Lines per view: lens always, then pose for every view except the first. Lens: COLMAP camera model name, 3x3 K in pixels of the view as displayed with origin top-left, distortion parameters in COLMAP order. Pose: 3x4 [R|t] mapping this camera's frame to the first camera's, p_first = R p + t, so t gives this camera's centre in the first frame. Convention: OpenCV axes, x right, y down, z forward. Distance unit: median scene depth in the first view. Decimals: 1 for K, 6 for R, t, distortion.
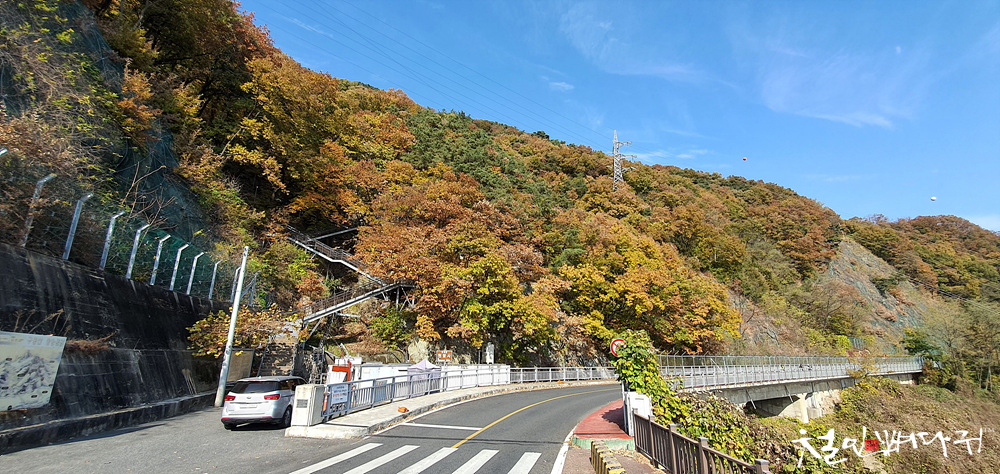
lens RADIAL K [[393.2, 0, 497.7], [0, 393.2, 243.2], [0, 0, 1]] dist [-0.003397, -0.007761]
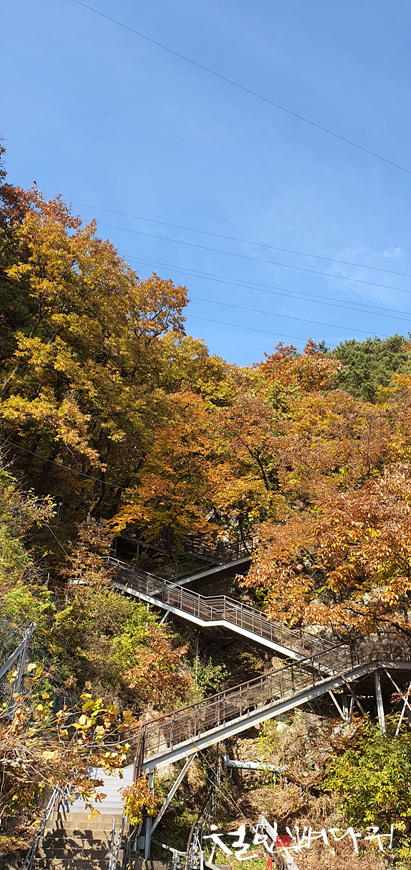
lens RADIAL K [[672.8, 0, 201.2], [0, 672.8, 441.2], [0, 0, 1]] dist [0.041343, -0.053963]
pose [[0.915102, -0.204299, -0.347636, -0.074192], [0.083878, 0.939732, -0.331465, 0.056400], [0.394402, 0.274165, 0.877086, 0.172803]]
